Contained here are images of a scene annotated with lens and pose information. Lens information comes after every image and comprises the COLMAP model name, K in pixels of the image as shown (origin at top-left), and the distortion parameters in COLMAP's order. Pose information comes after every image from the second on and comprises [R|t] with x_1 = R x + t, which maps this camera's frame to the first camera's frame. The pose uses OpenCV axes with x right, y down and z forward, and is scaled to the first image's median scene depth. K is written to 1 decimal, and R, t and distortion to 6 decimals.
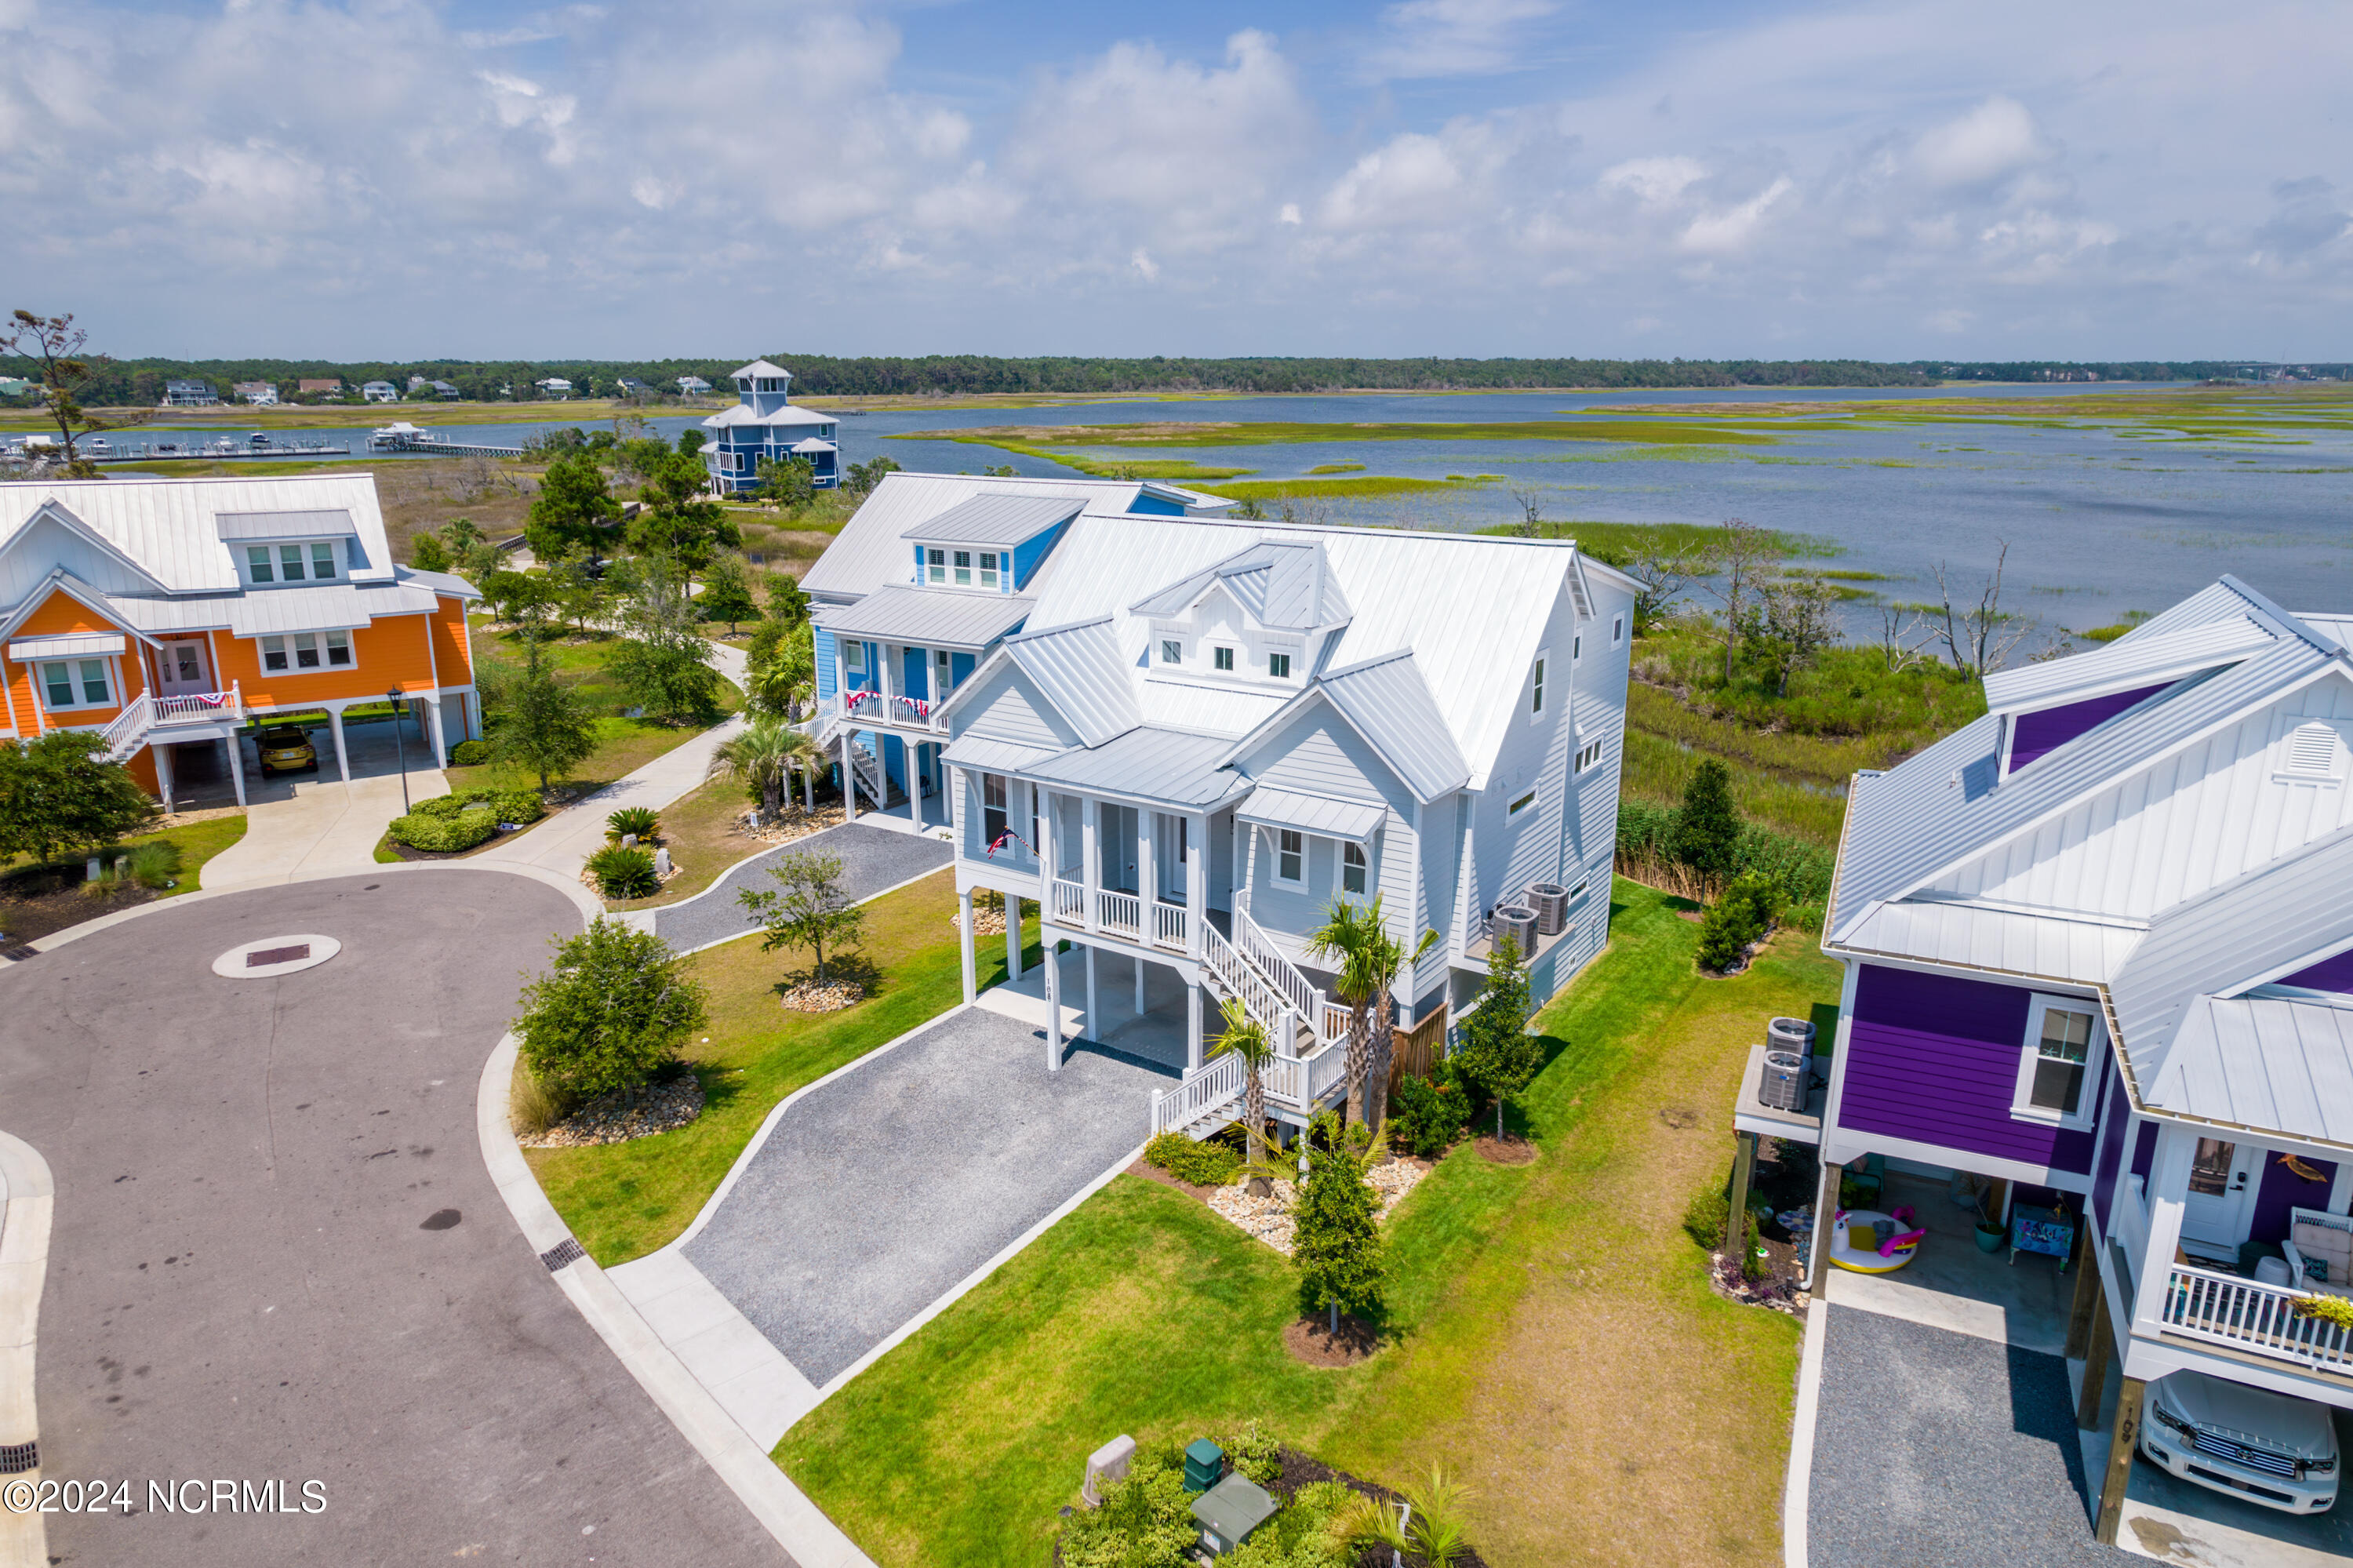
lens RADIAL K [[1499.2, 0, 1182.6], [0, 1499.2, 792.1], [0, 0, 1]] dist [-0.079533, 0.093117]
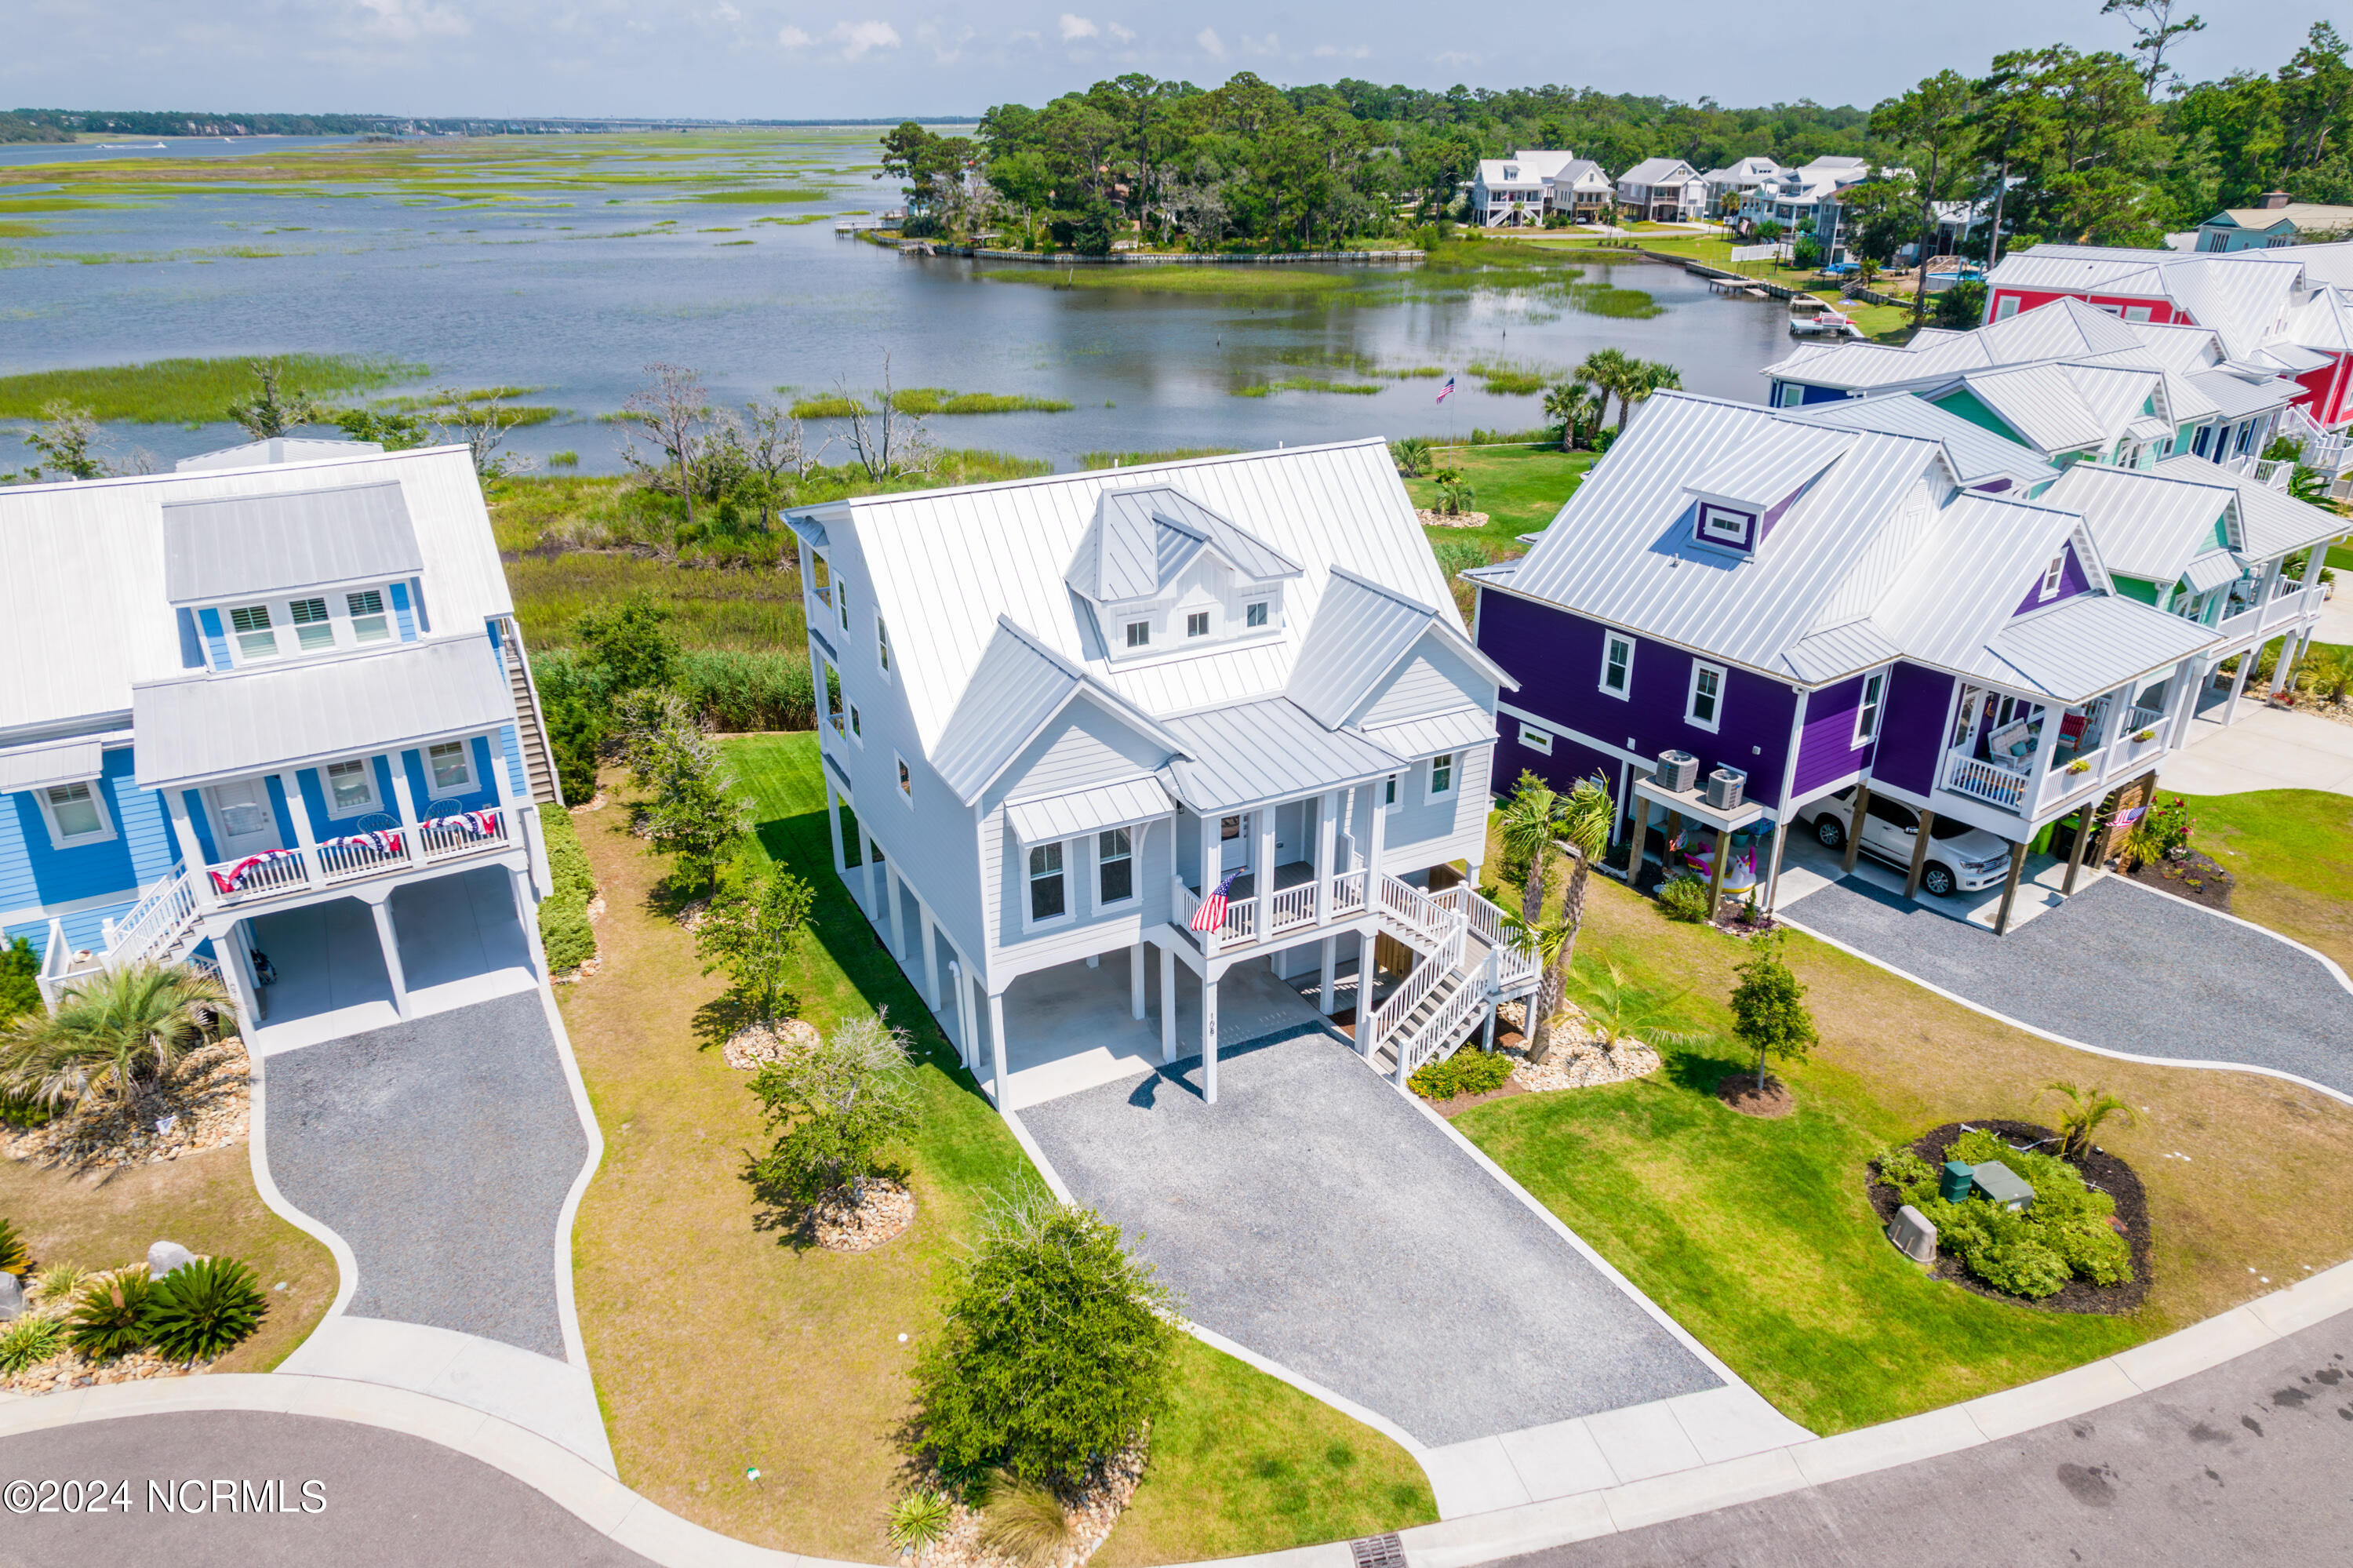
lens RADIAL K [[1499.2, 0, 1182.6], [0, 1499.2, 792.1], [0, 0, 1]] dist [-0.079533, 0.093117]
pose [[0.478479, -0.363786, 0.799198, -0.759576], [0.242506, 0.929494, 0.277907, -0.252159], [-0.843948, 0.060838, 0.532964, 0.508467]]
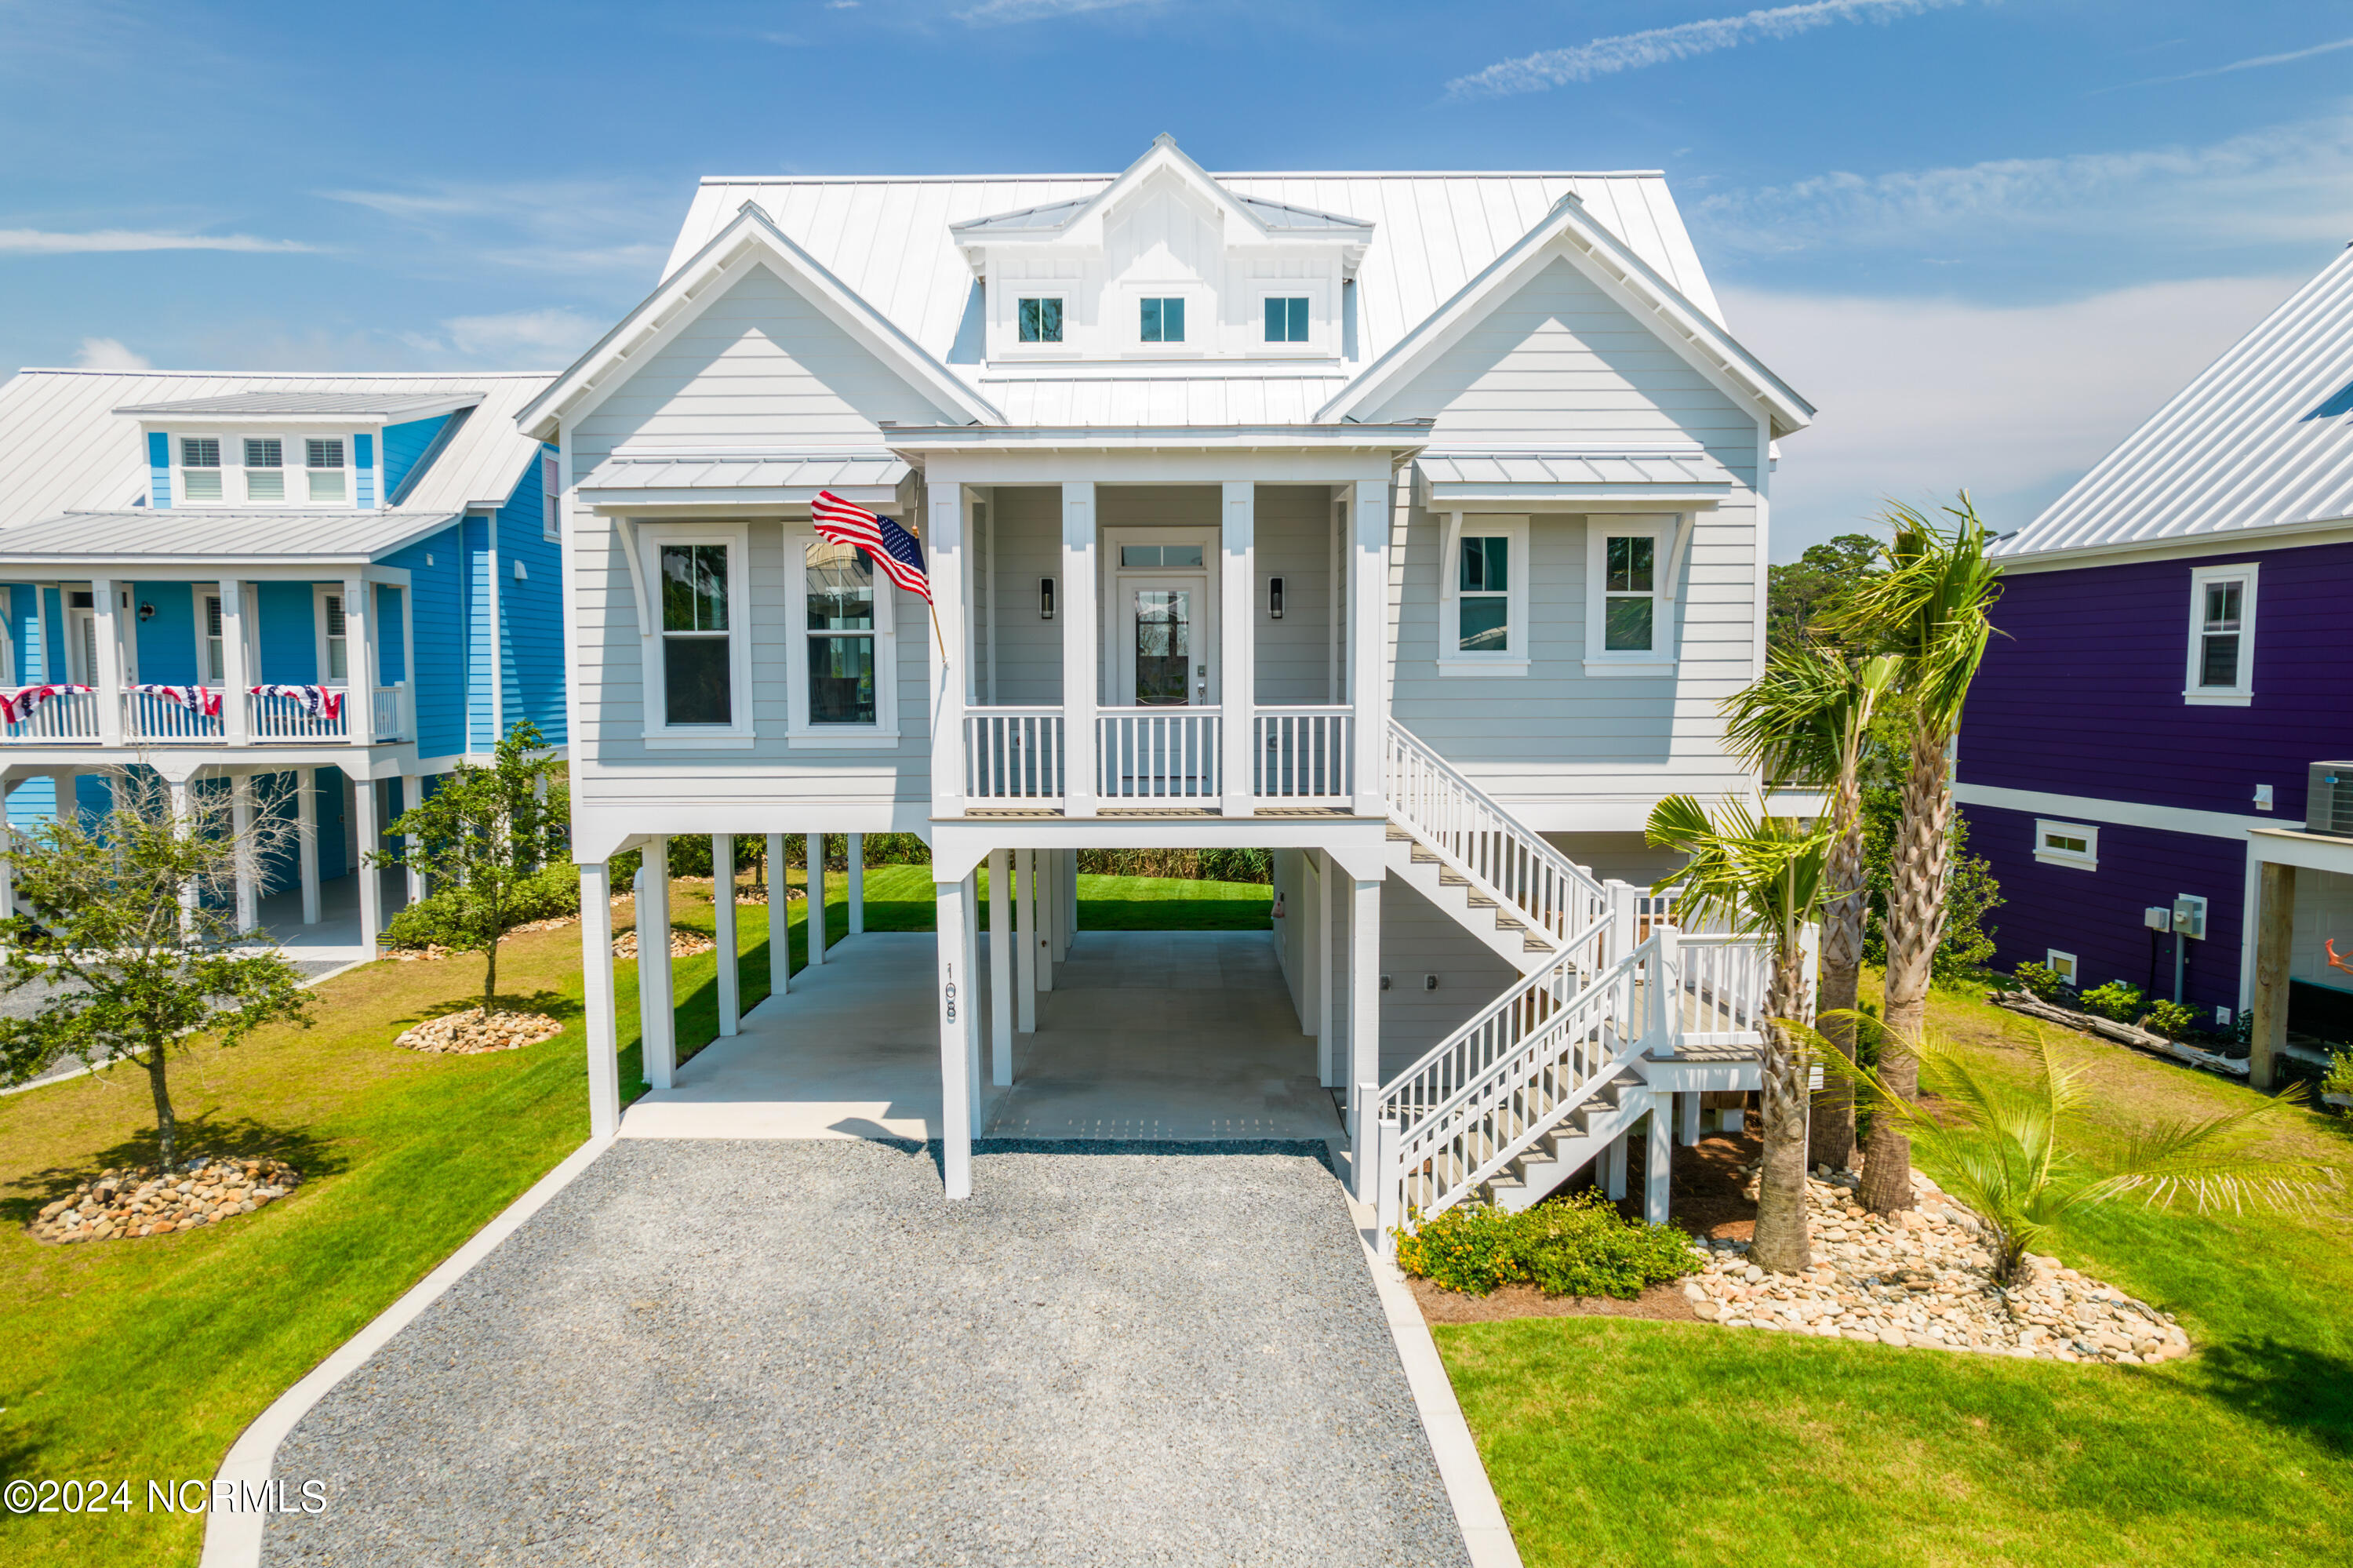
lens RADIAL K [[1499.2, 0, 1182.6], [0, 1499.2, 792.1], [0, 0, 1]] dist [-0.079533, 0.093117]
pose [[0.833046, -0.048439, 0.551078, -0.254955], [0.154412, 0.976927, -0.147550, 0.145647], [-0.531216, 0.208009, 0.821305, 0.602435]]
